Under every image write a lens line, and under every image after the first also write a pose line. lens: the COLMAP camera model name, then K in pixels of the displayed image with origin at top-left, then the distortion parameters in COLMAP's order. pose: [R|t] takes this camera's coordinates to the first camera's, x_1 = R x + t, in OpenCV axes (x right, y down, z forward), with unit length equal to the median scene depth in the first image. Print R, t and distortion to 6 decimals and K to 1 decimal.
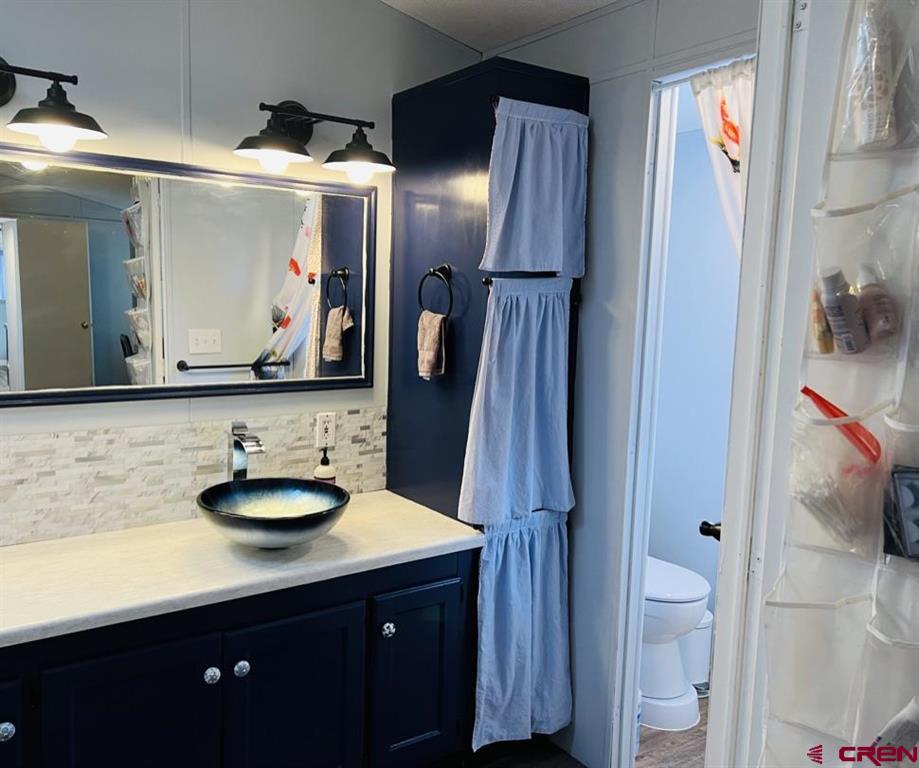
lens RADIAL K [[783.0, 0, 457.4], [0, 783.0, 385.9], [0, 0, 1]] dist [0.037270, -0.003745]
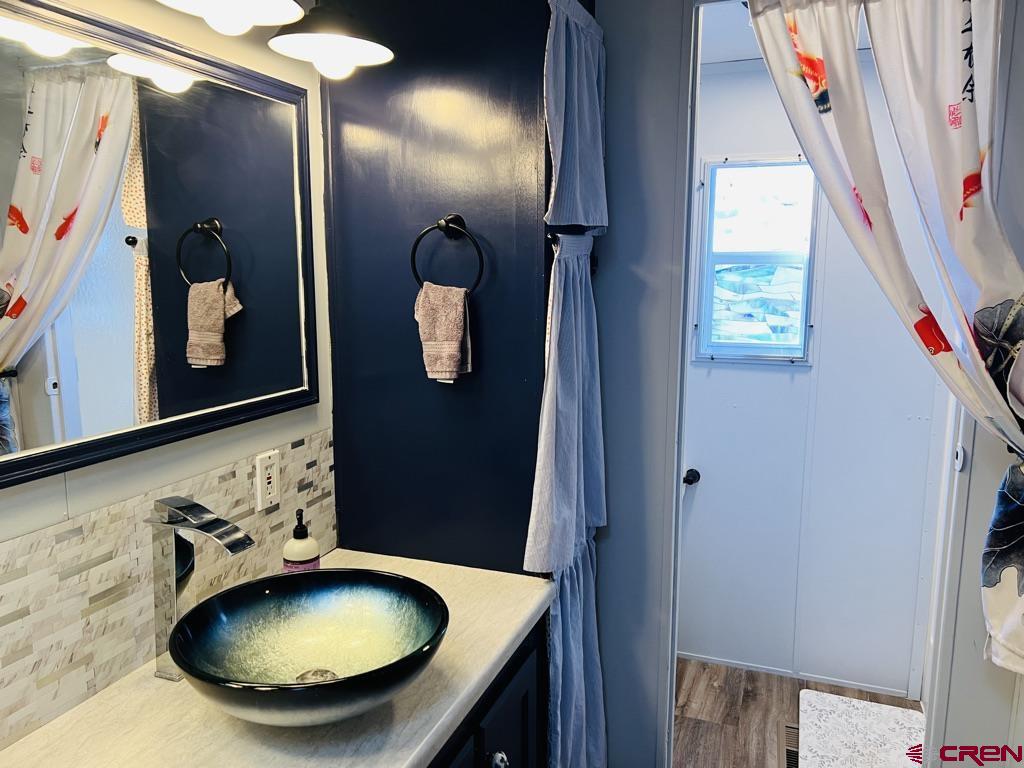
lens RADIAL K [[762.7, 0, 517.4], [0, 762.7, 382.0], [0, 0, 1]] dist [0.059022, -0.065477]
pose [[0.808980, -0.108914, 0.577658, -0.351478], [0.083036, 0.994005, 0.071126, -0.048063], [-0.581941, -0.009573, 0.813174, 0.389561]]
